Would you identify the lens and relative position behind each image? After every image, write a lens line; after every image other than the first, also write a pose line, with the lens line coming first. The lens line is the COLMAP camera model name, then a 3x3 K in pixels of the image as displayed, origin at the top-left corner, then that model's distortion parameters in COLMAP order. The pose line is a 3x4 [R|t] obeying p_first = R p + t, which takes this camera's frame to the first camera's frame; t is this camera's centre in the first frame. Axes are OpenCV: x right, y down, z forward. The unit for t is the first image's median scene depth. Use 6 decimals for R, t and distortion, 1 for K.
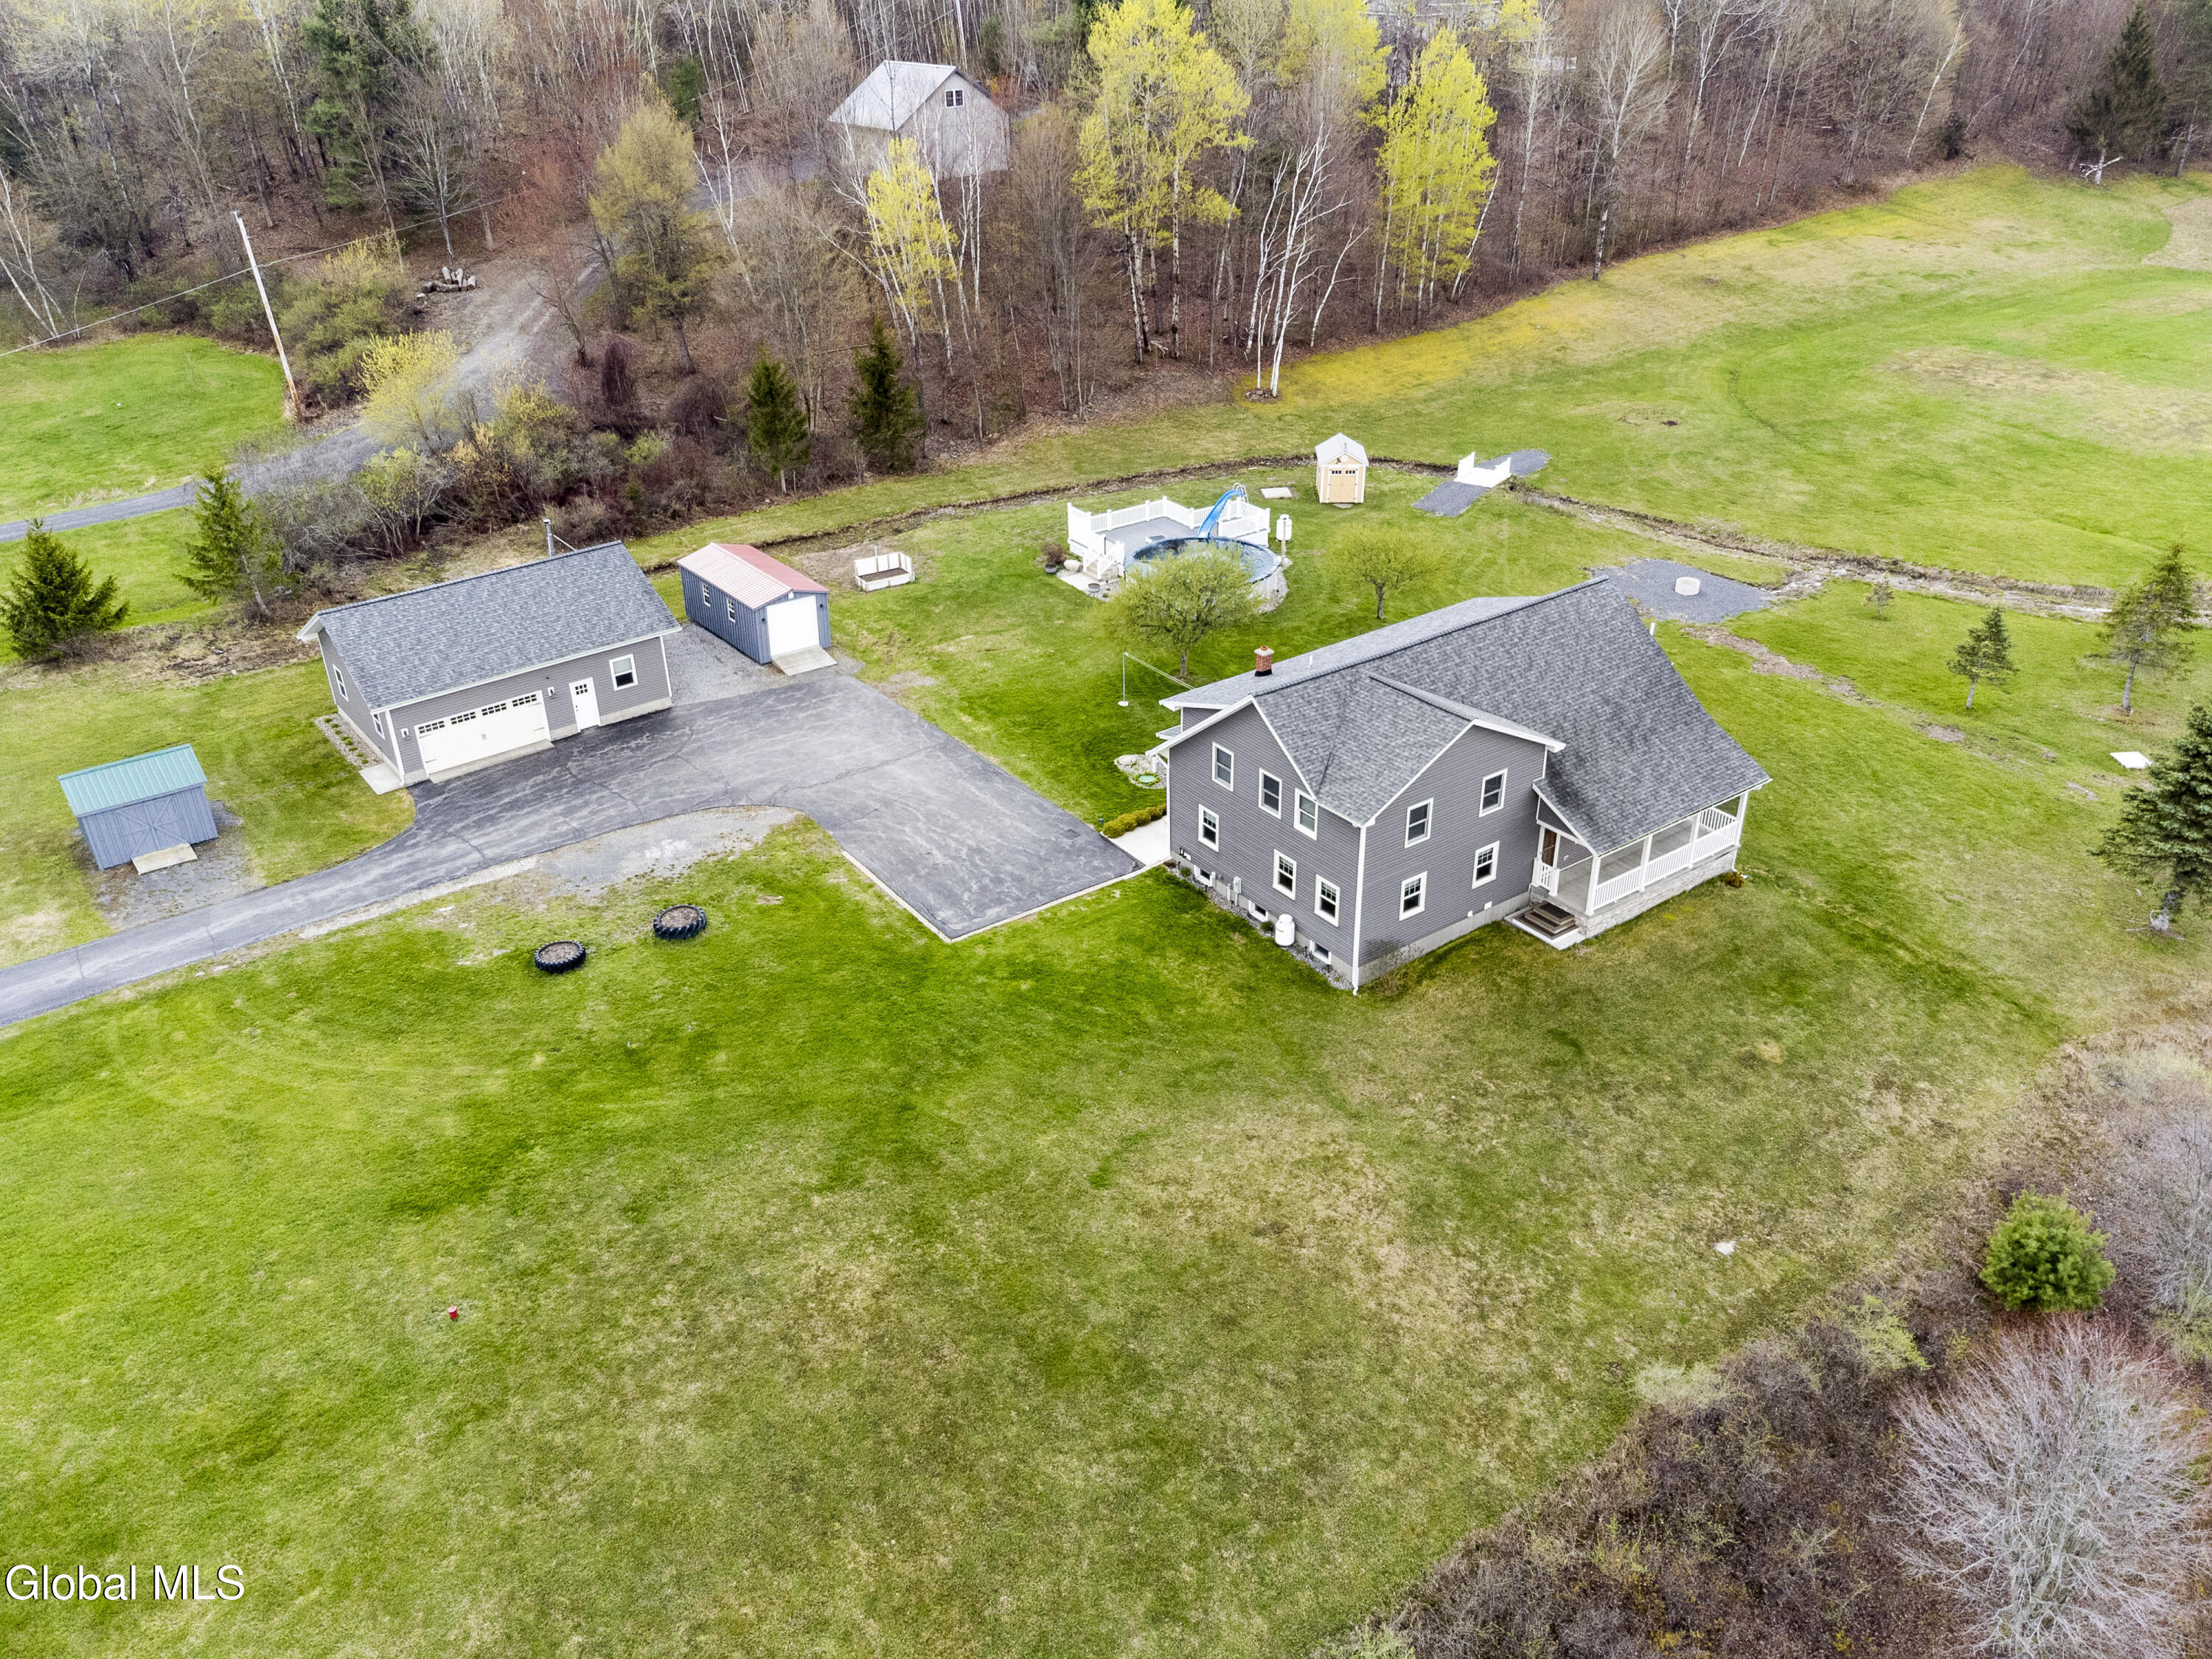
lens RADIAL K [[1688.5, 0, 1106.0], [0, 1688.5, 829.5], [0, 0, 1]] dist [0.005252, -0.001220]
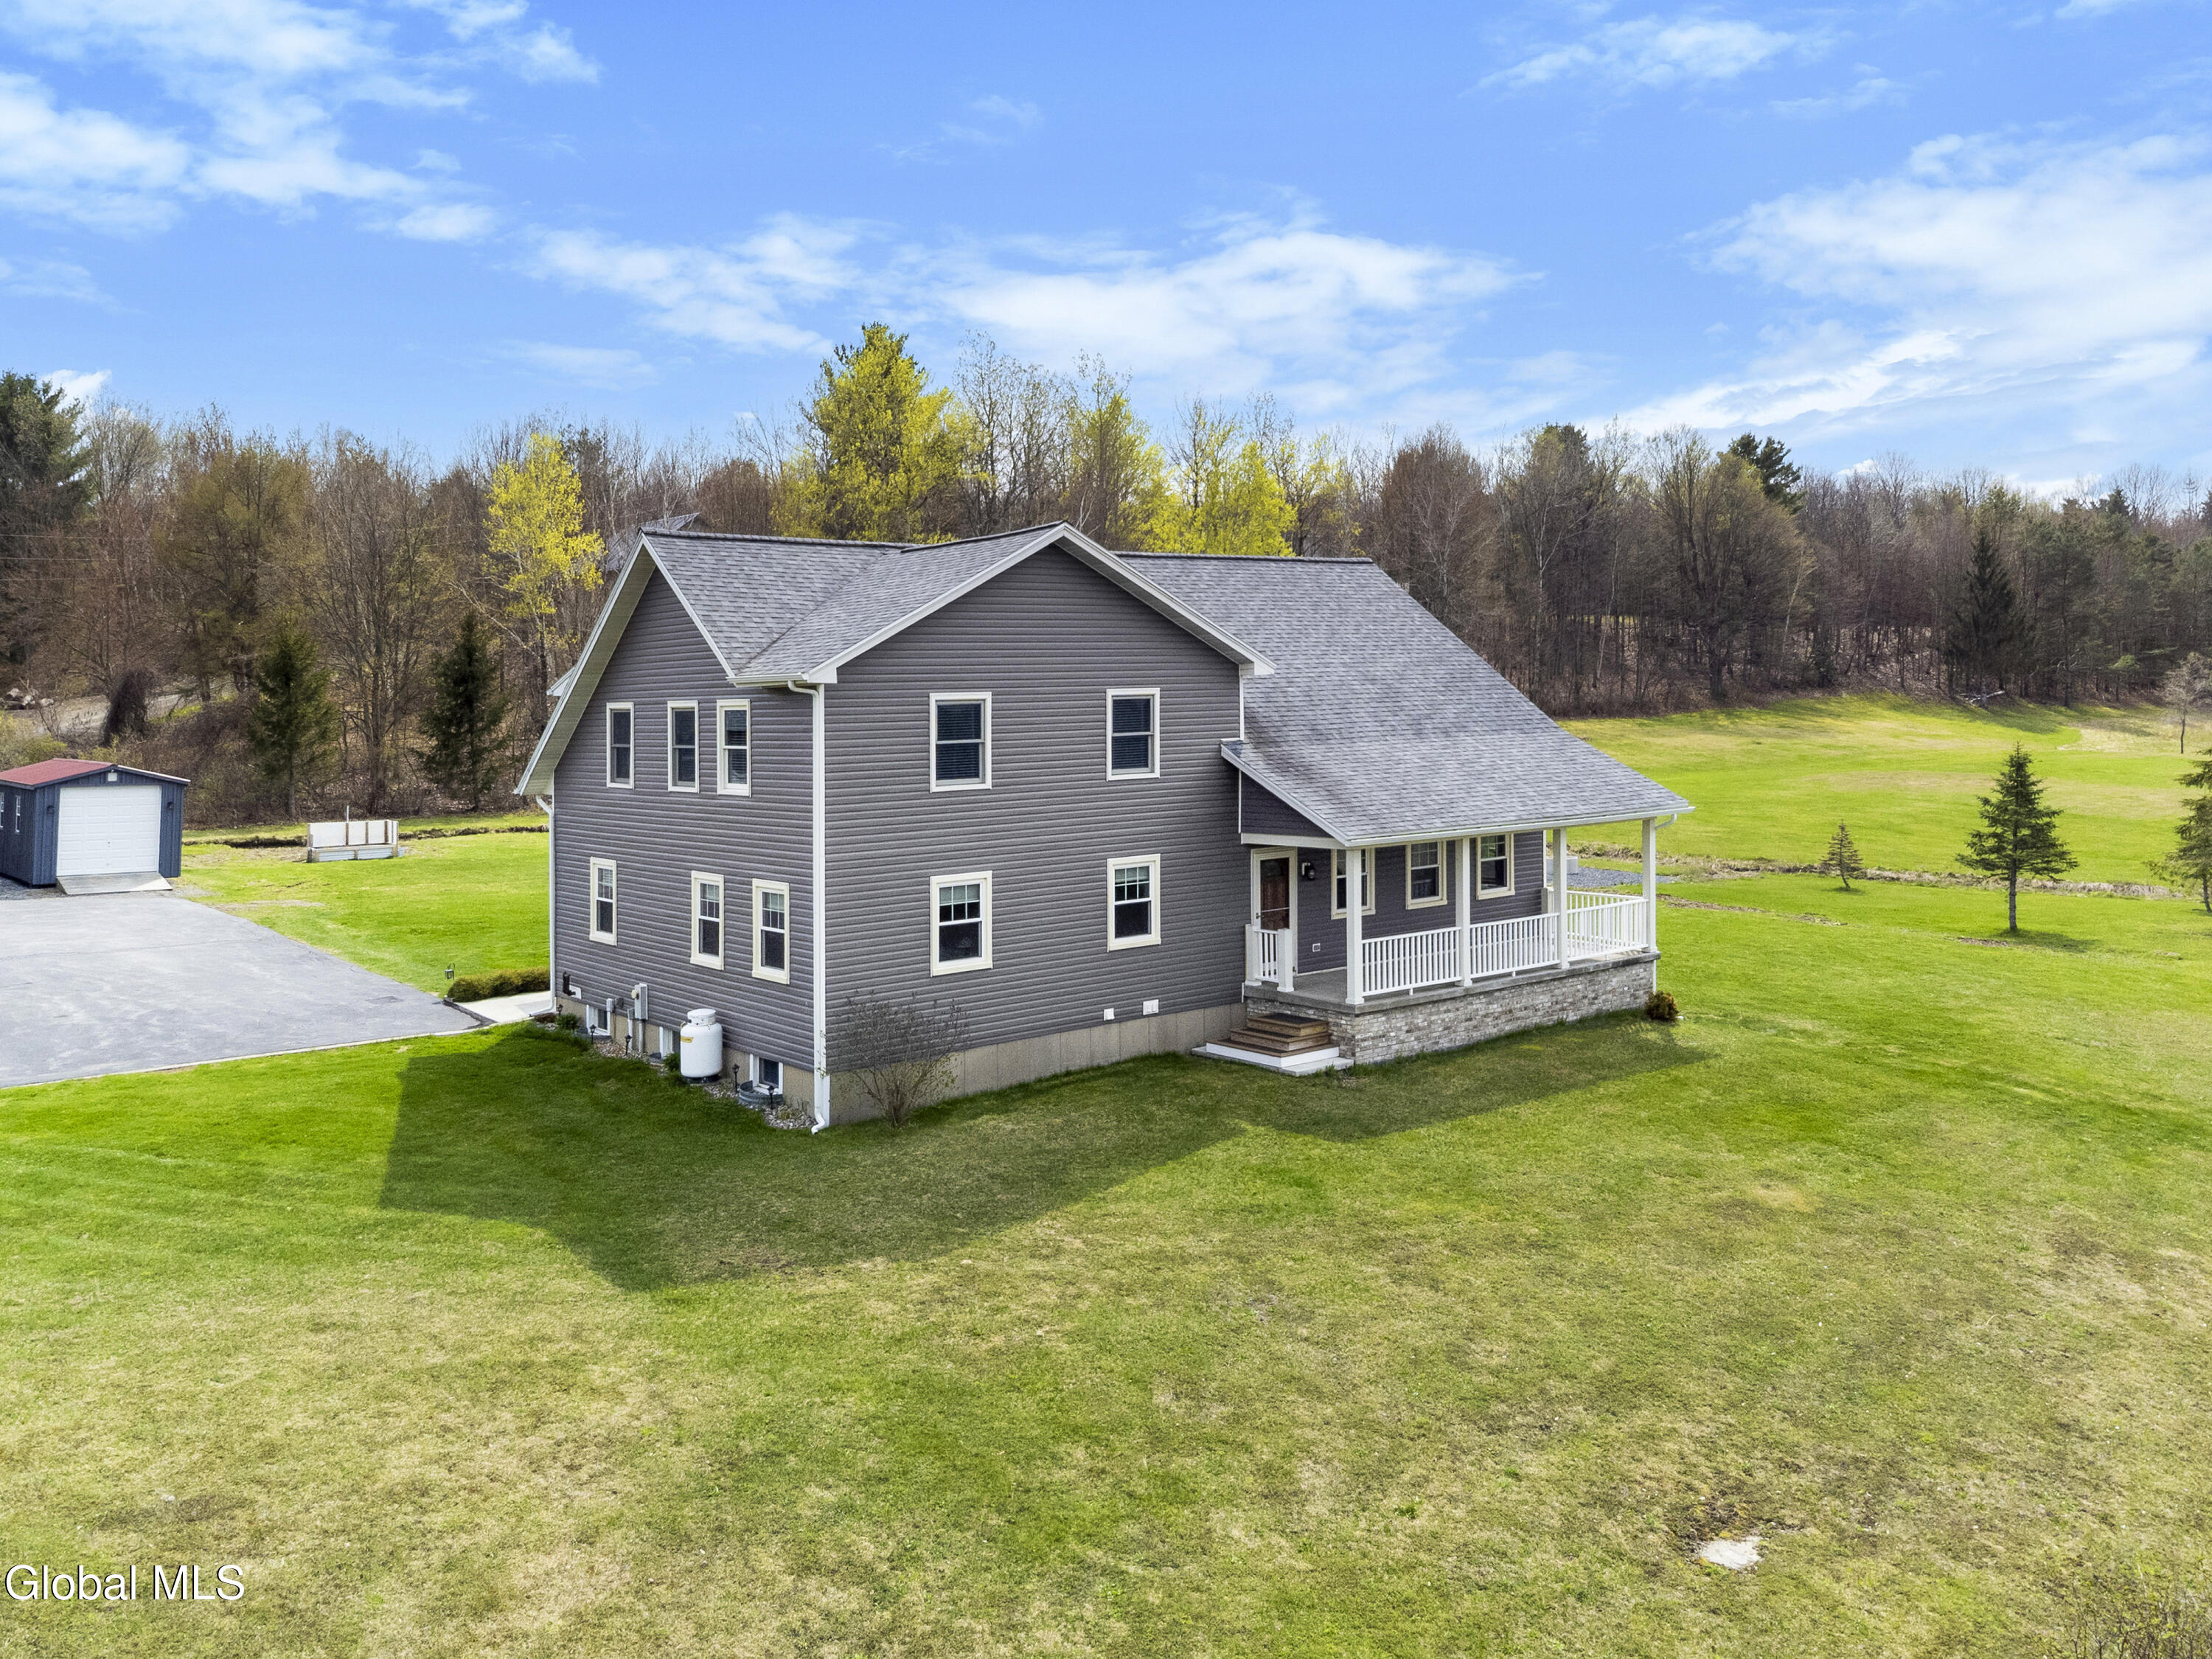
lens RADIAL K [[1764.6, 0, 1106.0], [0, 1764.6, 829.5], [0, 0, 1]] dist [0.015811, -0.001650]
pose [[0.998943, 0.003190, 0.045864, 0.199414], [0.016243, 0.908773, -0.416974, 0.215061], [-0.043010, 0.417278, 0.907760, 0.551650]]
